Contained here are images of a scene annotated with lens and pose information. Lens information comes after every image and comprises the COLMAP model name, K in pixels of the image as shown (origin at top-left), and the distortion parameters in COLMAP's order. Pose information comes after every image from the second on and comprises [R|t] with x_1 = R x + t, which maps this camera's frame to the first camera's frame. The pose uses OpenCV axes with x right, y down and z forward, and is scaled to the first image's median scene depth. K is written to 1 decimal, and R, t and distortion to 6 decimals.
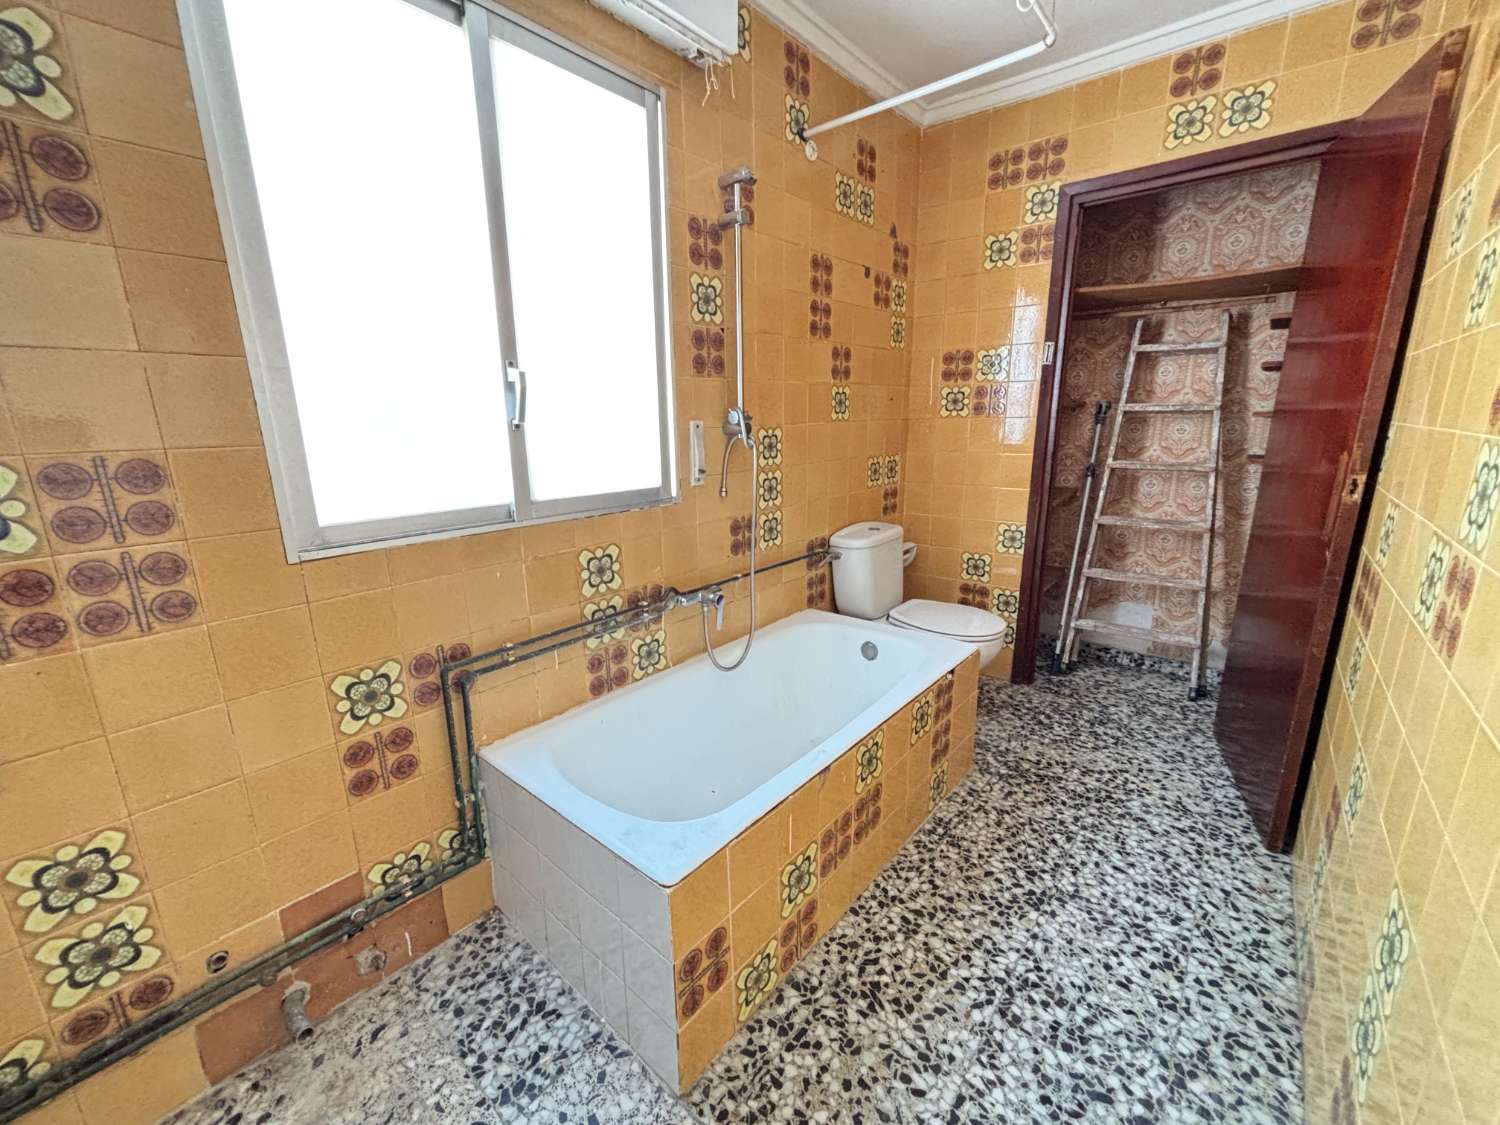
lens RADIAL K [[607.5, 0, 745.3], [0, 607.5, 563.9], [0, 0, 1]] dist [0.000158, 0.000564]
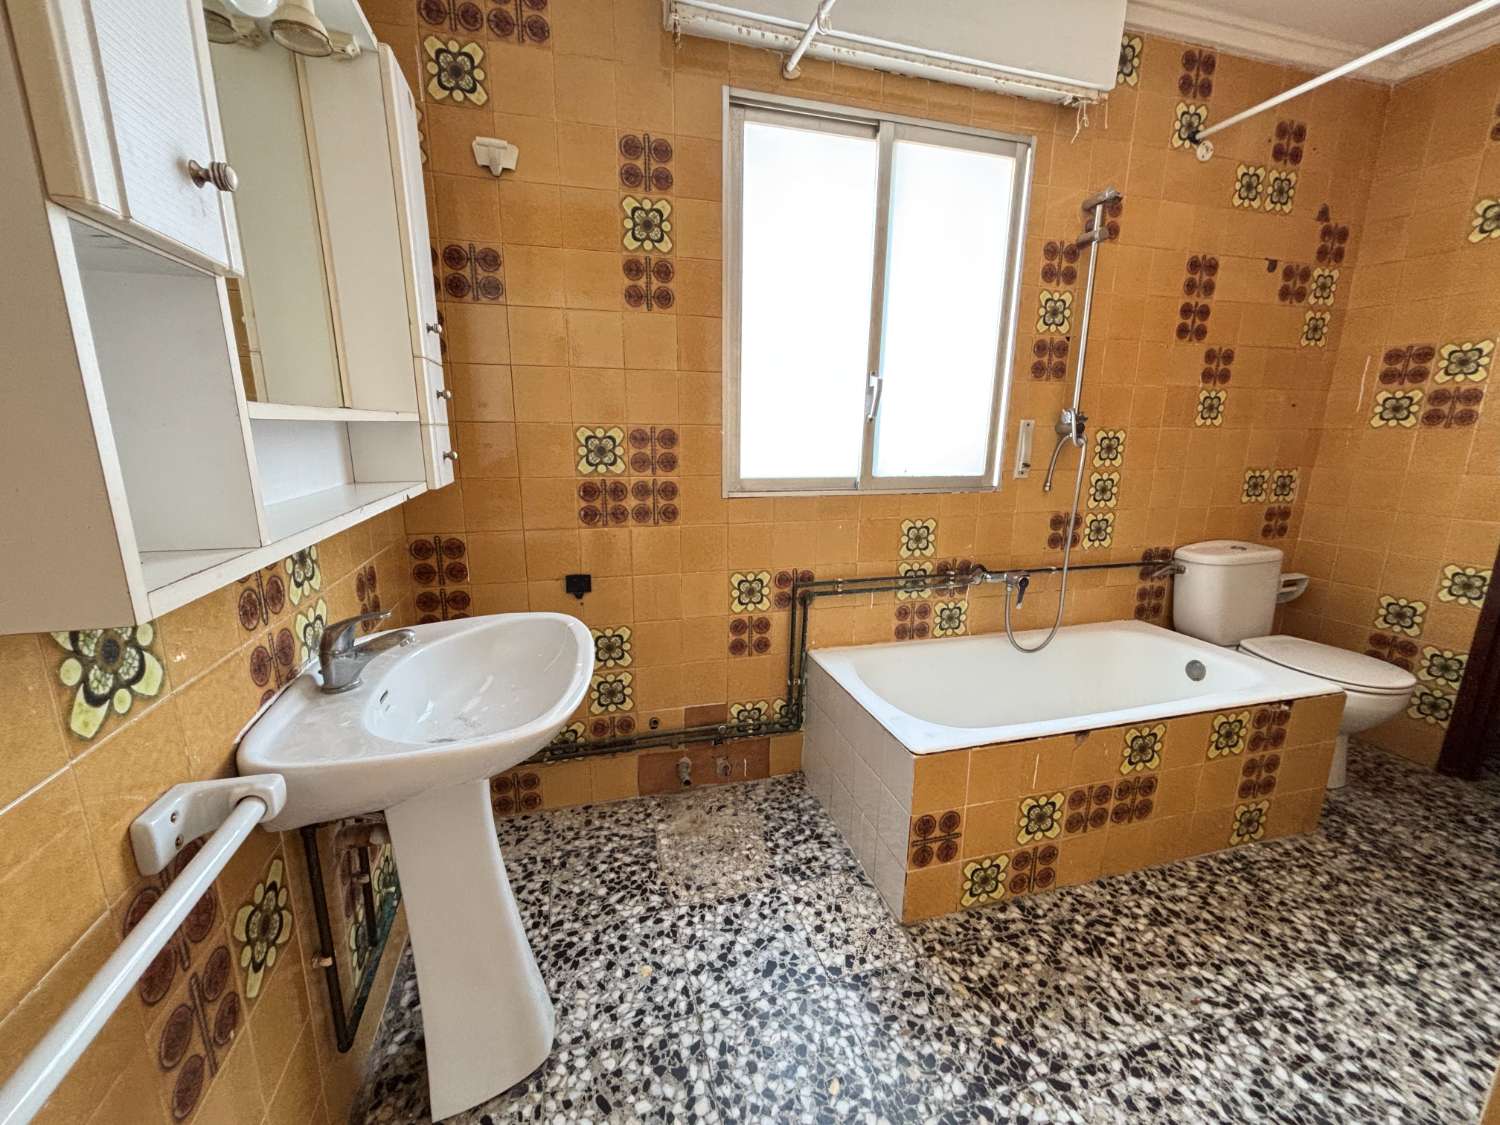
lens RADIAL K [[594.3, 0, 750.0], [0, 594.3, 562.5], [0, 0, 1]] dist [0.013848, -0.004891]
pose [[0.834583, 0.144429, -0.531612, 0.147358], [-0.153054, 0.987818, 0.028090, 0.088278], [0.529193, 0.057922, 0.846522, -0.239877]]
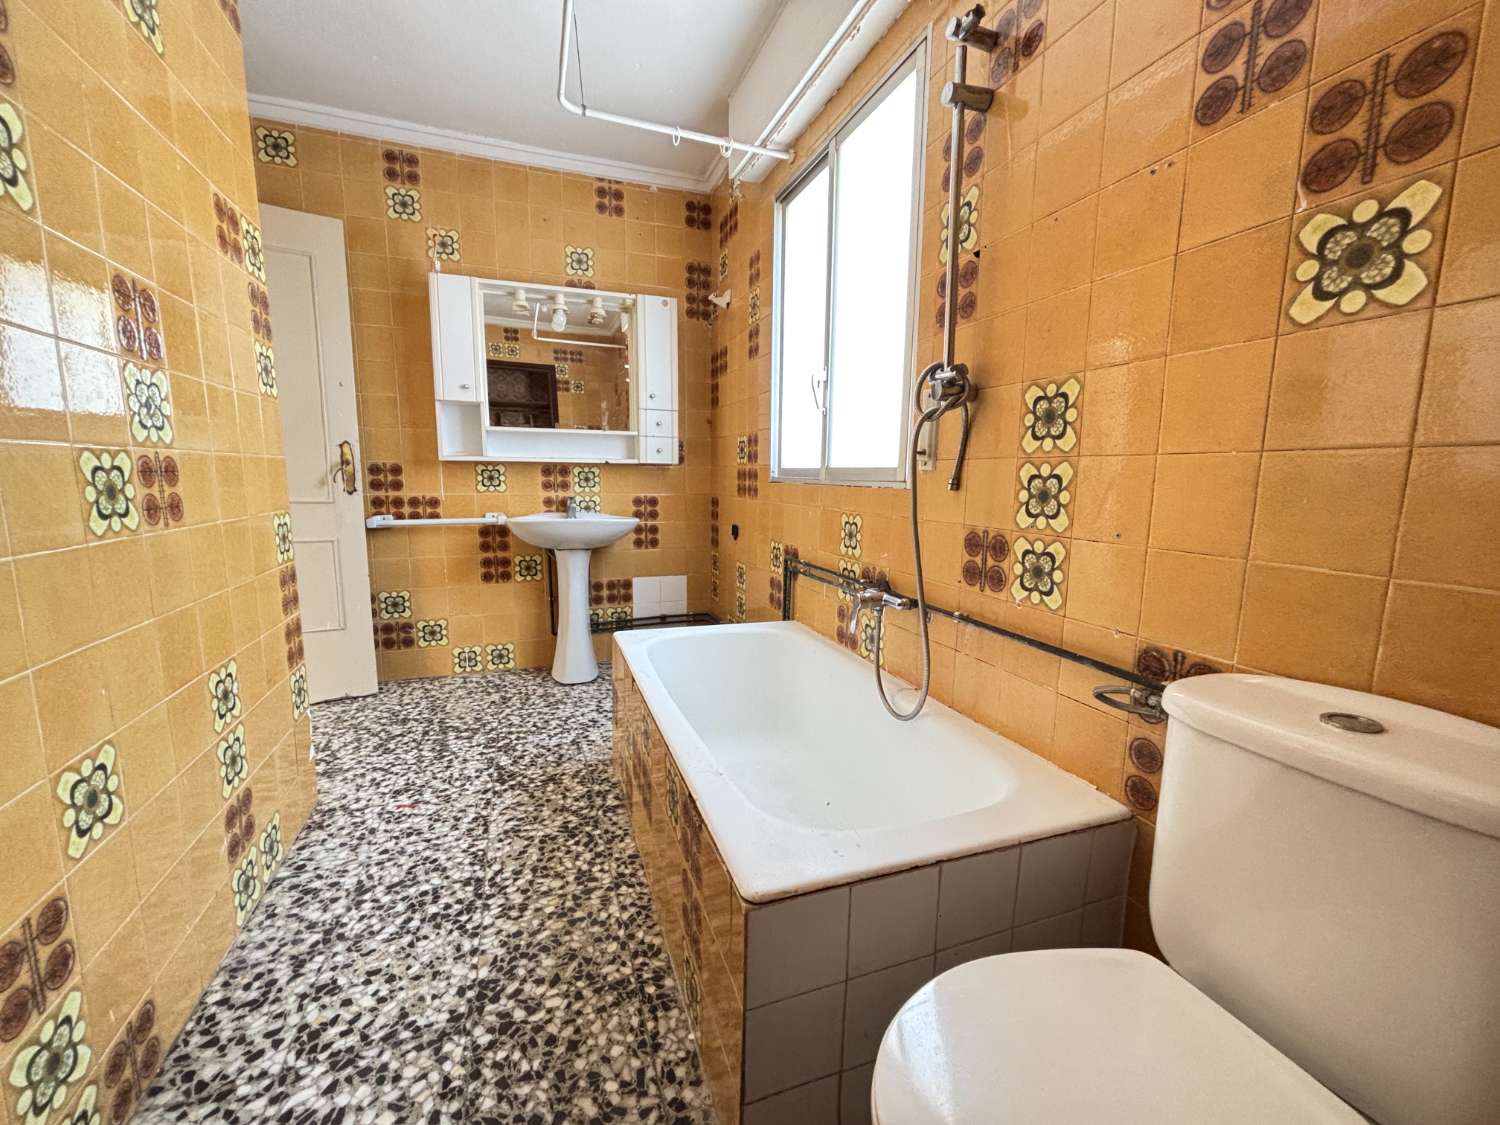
lens RADIAL K [[622.0, 0, 753.9], [0, 622.0, 557.5], [0, 0, 1]] dist [0.013223, 0.000367]
pose [[-0.487661, 0.132546, -0.862913, 0.970080], [-0.204720, 0.943488, 0.260616, -0.243474], [0.848691, 0.303747, -0.432967, 1.536931]]
